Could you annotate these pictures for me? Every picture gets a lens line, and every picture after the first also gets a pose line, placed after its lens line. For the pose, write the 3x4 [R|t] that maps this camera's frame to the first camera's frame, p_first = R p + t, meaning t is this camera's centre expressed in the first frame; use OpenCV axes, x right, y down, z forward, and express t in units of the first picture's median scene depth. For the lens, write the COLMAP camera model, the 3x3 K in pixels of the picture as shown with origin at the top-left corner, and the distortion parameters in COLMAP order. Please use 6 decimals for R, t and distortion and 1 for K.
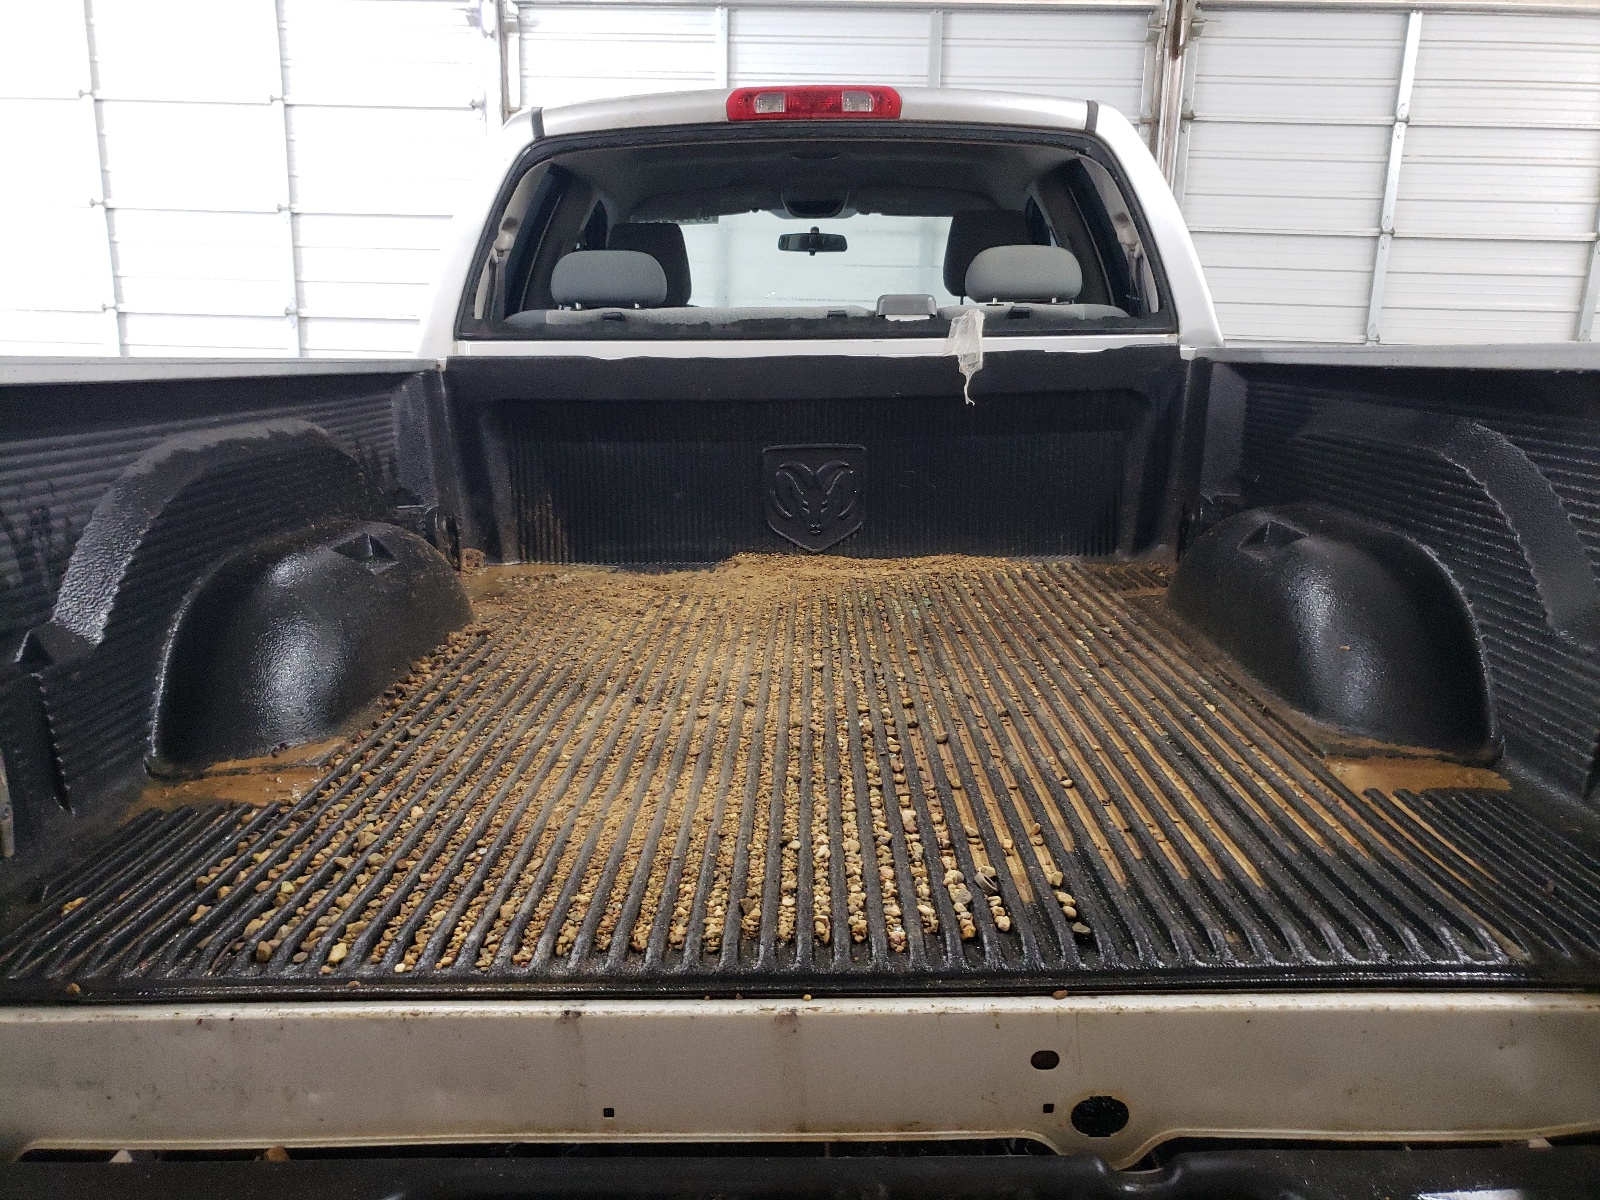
lens RADIAL K [[1219.1, 0, 800.0], [0, 1219.1, 600.0], [0, 0, 1]] dist [-0.034805, -0.002710]
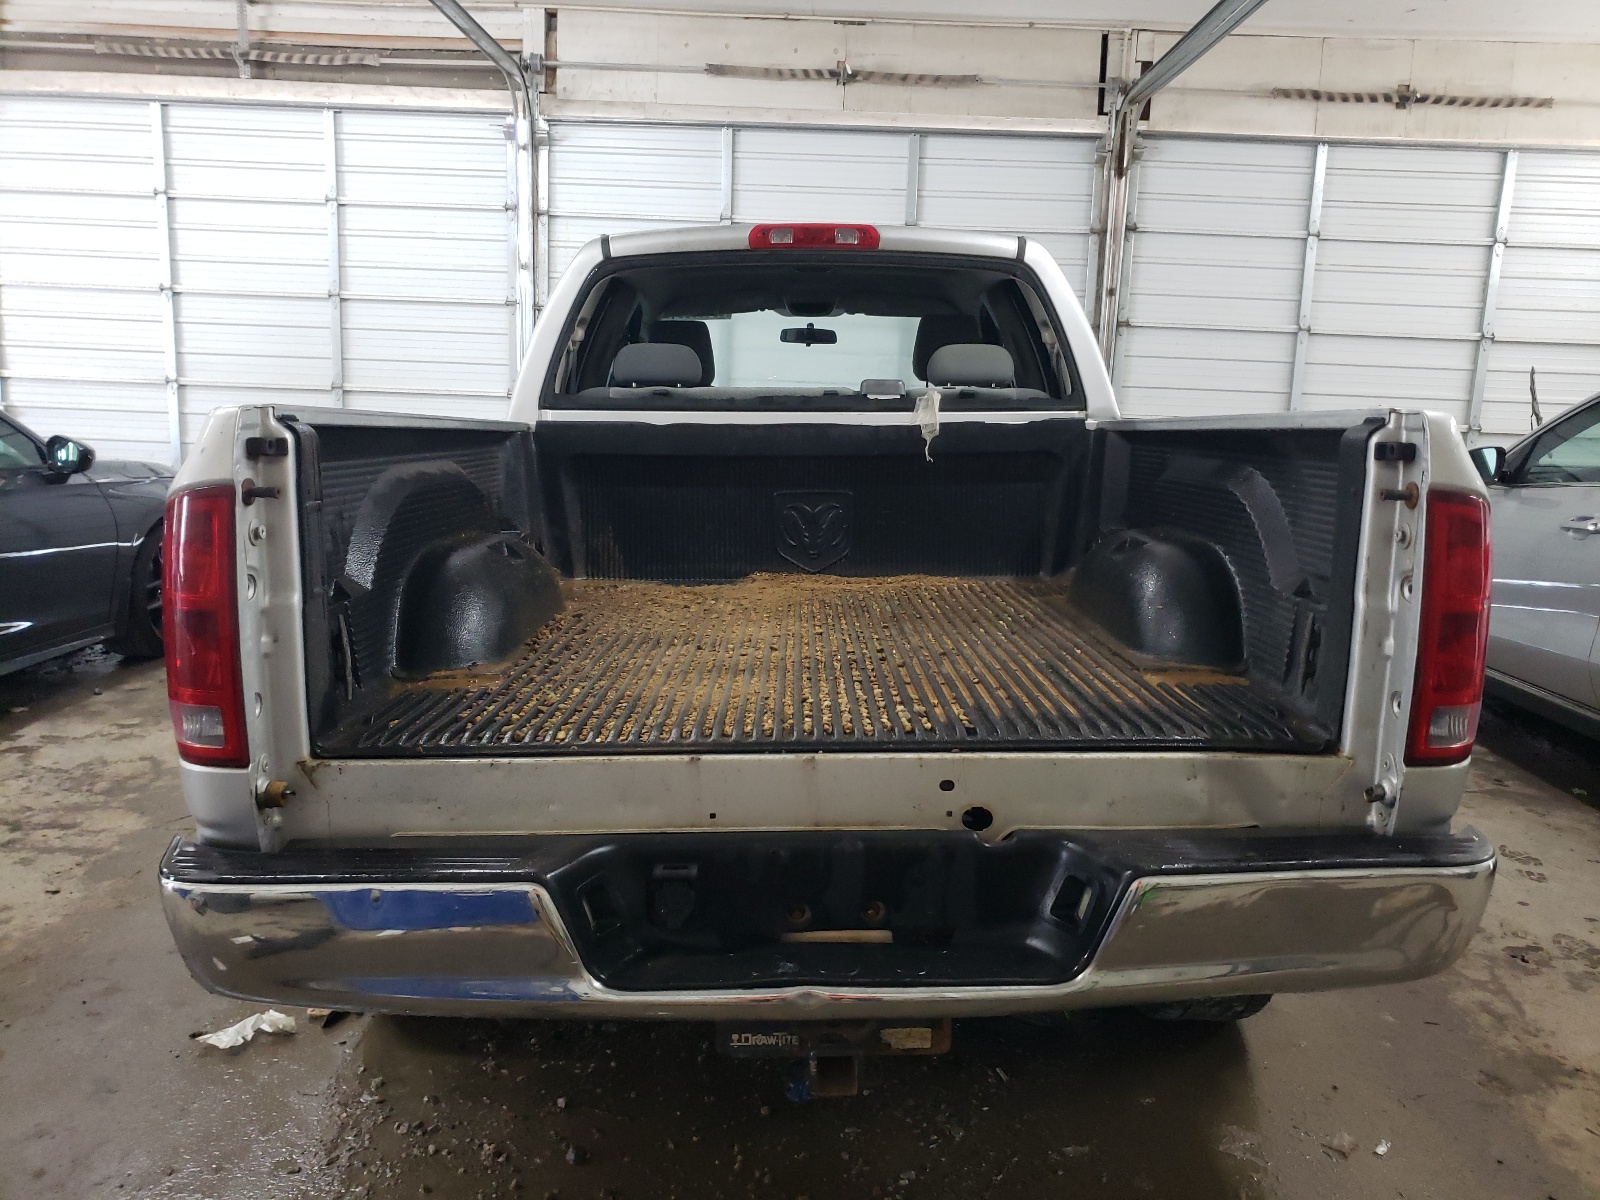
lens RADIAL K [[1193.0, 0, 826.7], [0, 1193.0, 607.1], [0, 0, 1]] dist [0.001736, -0.139437]
pose [[0.999398, 0.006605, 0.034067, -0.017091], [-0.004727, 0.998480, -0.054918, 0.072083], [-0.034378, 0.054724, 0.997910, -0.297012]]
